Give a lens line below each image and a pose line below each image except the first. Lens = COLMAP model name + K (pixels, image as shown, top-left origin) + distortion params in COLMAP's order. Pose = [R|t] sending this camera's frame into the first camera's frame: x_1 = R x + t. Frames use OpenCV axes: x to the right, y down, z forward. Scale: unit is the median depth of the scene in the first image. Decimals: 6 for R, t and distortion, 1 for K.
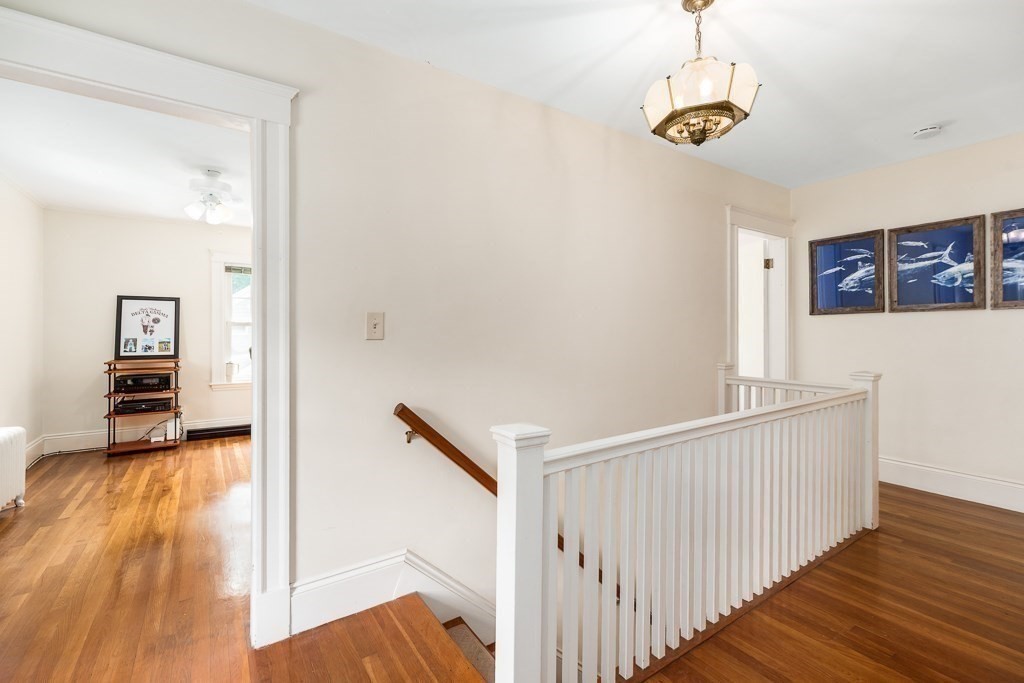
lens RADIAL K [[449.6, 0, 512.0], [0, 449.6, 331.2], [0, 0, 1]] dist [0.010441, -0.000231]
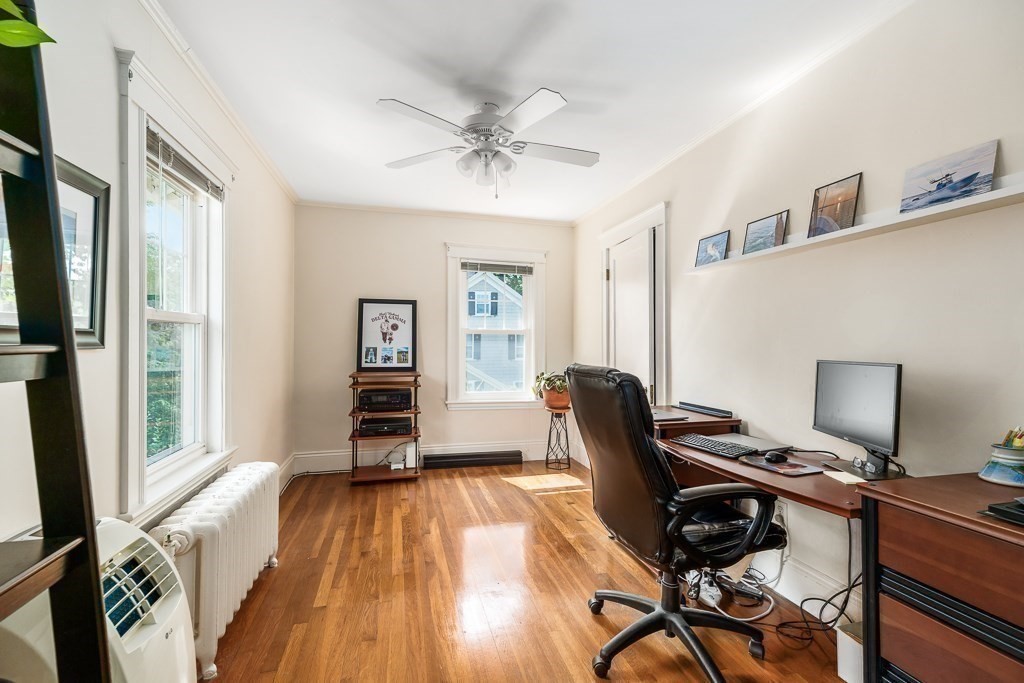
lens RADIAL K [[449.6, 0, 516.3], [0, 449.6, 343.7], [0, 0, 1]] dist [0.010441, -0.000231]
pose [[0.943650, 0.007751, -0.330854, -0.293104], [-0.006659, 0.999968, 0.004435, 0.003294], [0.330878, -0.001982, 0.943672, 0.275900]]
